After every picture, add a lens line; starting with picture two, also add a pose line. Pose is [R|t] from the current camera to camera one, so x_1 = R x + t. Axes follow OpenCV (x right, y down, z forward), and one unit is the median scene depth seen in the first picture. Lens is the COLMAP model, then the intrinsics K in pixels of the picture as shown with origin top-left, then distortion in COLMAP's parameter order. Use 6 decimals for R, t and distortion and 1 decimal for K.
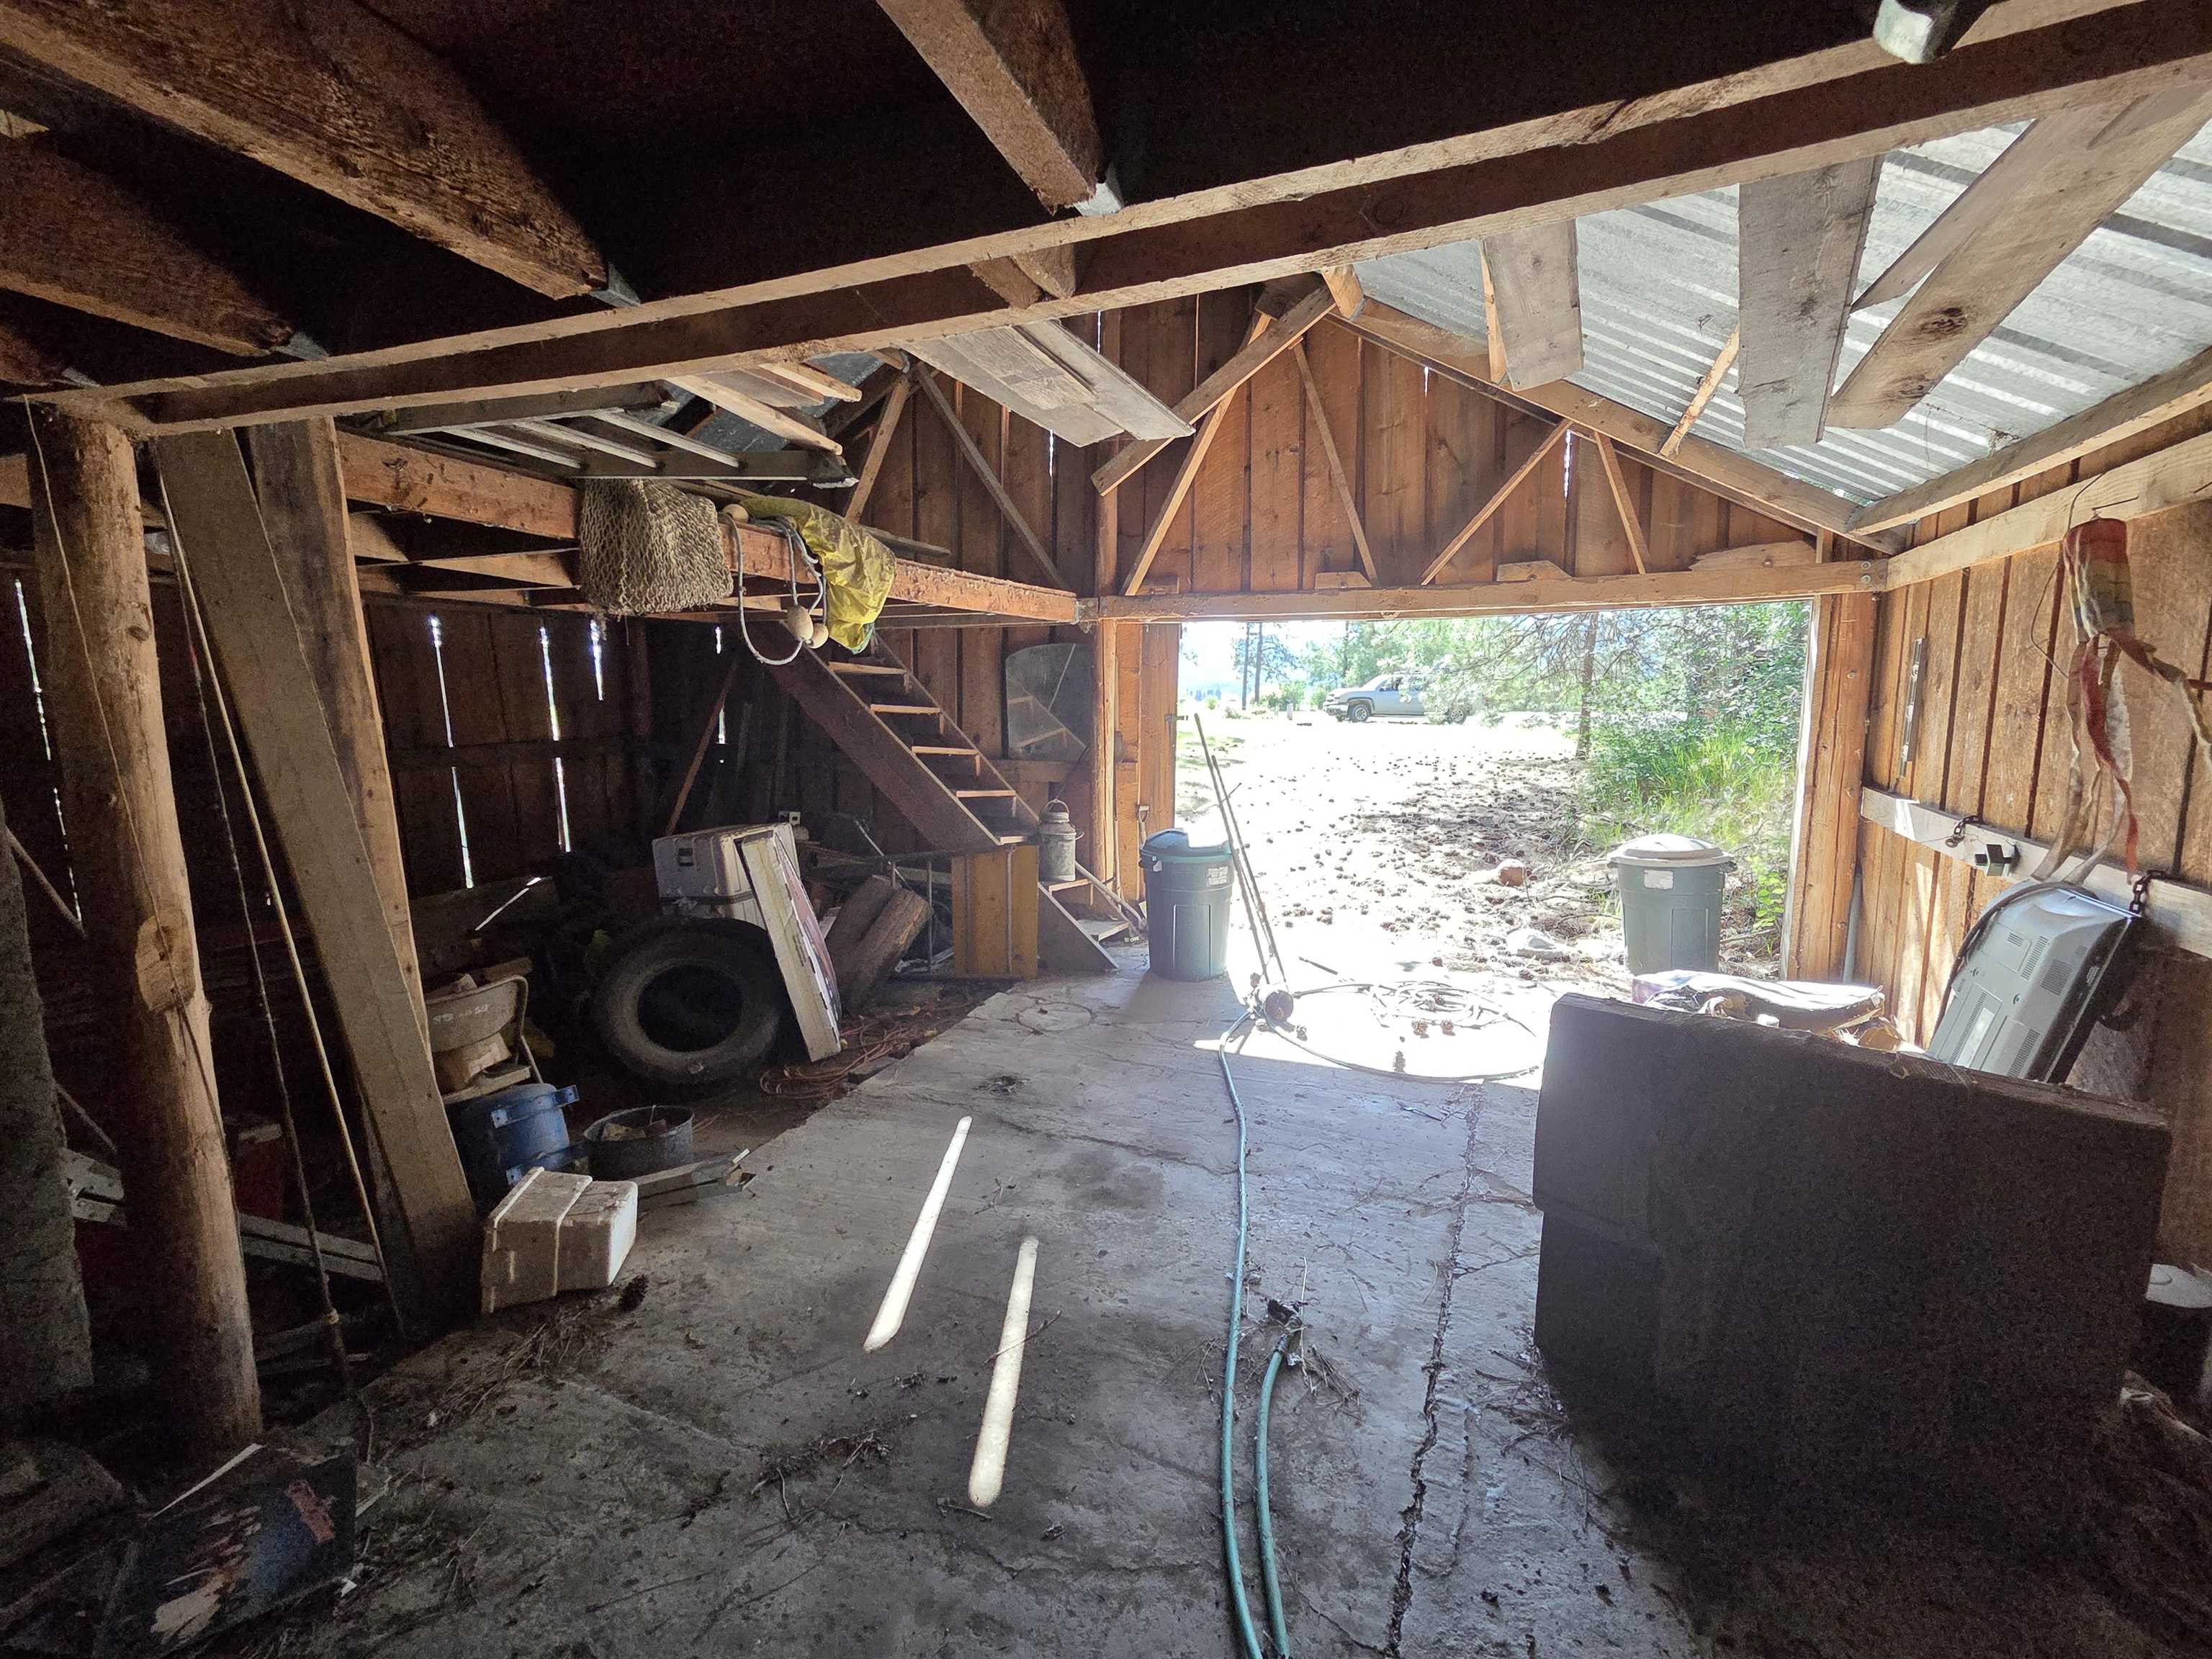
lens RADIAL K [[894.3, 0, 1108.1], [0, 894.3, 826.5], [0, 0, 1]] dist [-0.000241, -0.000021]
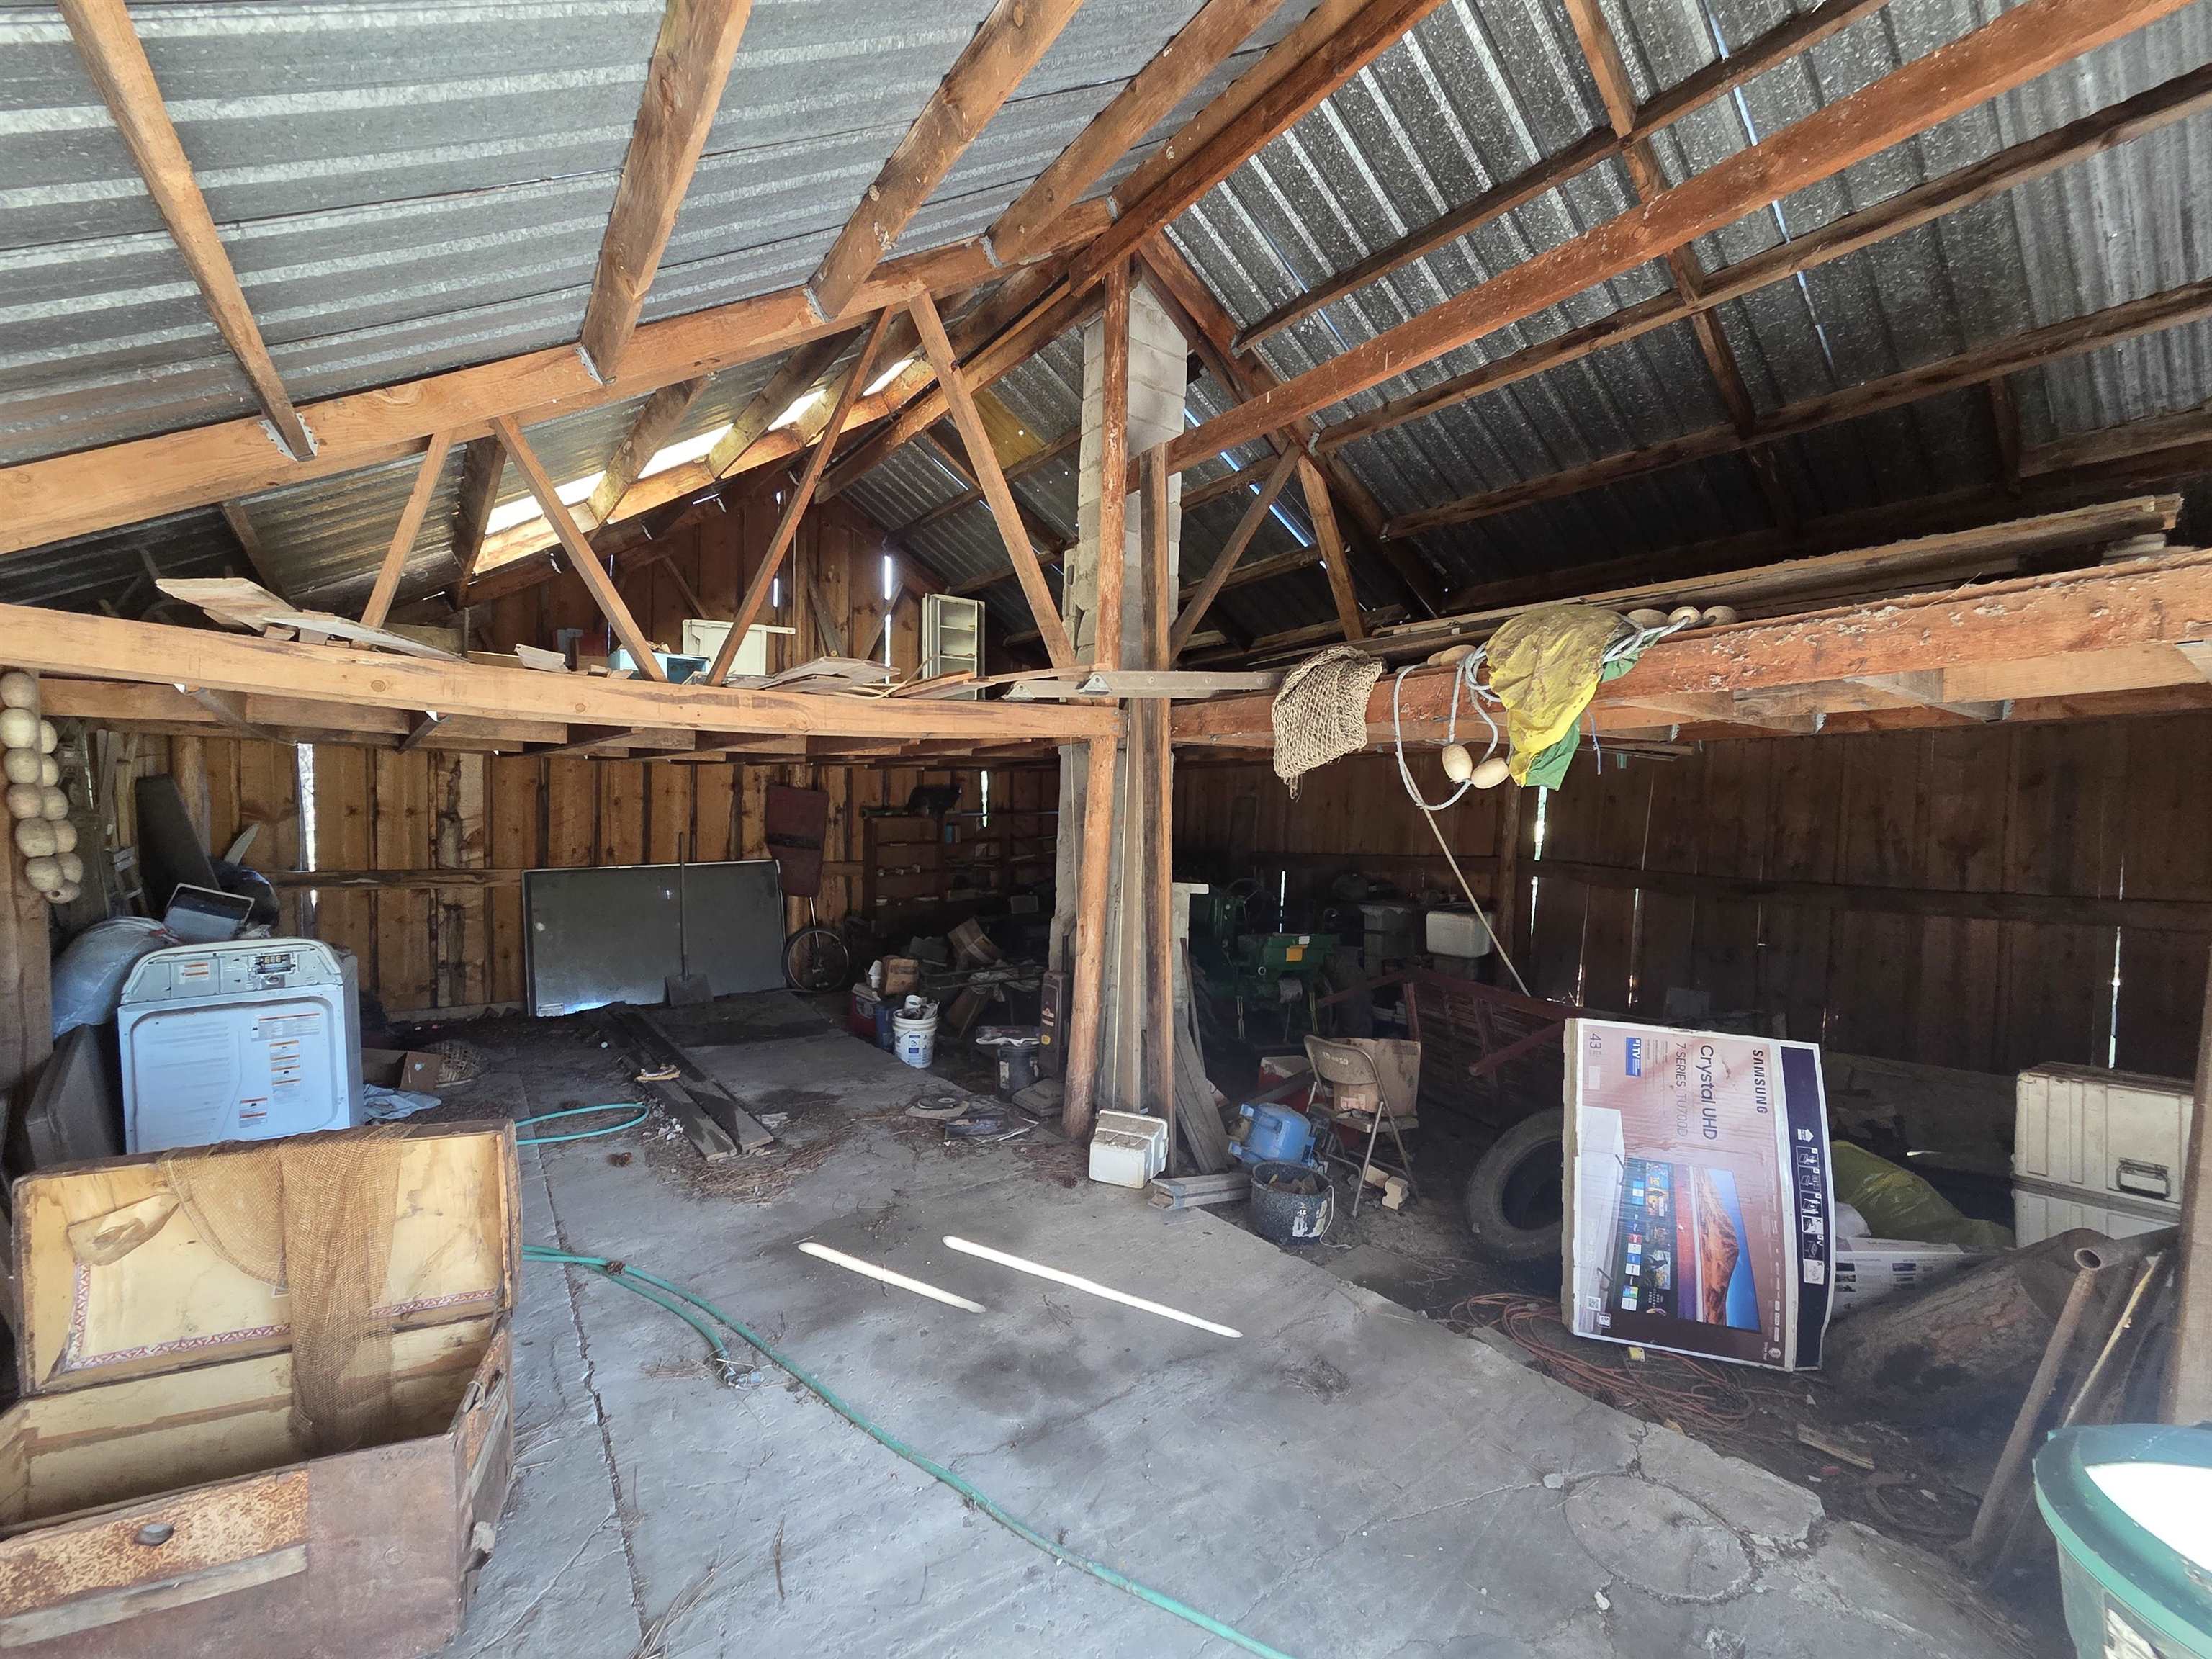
lens RADIAL K [[894.3, 0, 1106.7], [0, 894.3, 832.3], [0, 0, 1]] dist [-0.000241, -0.000021]
pose [[-0.480091, 0.033900, -0.876563, 0.801189], [-0.114146, 0.988343, 0.100740, -0.282229], [0.869761, 0.148420, -0.470625, 1.518086]]
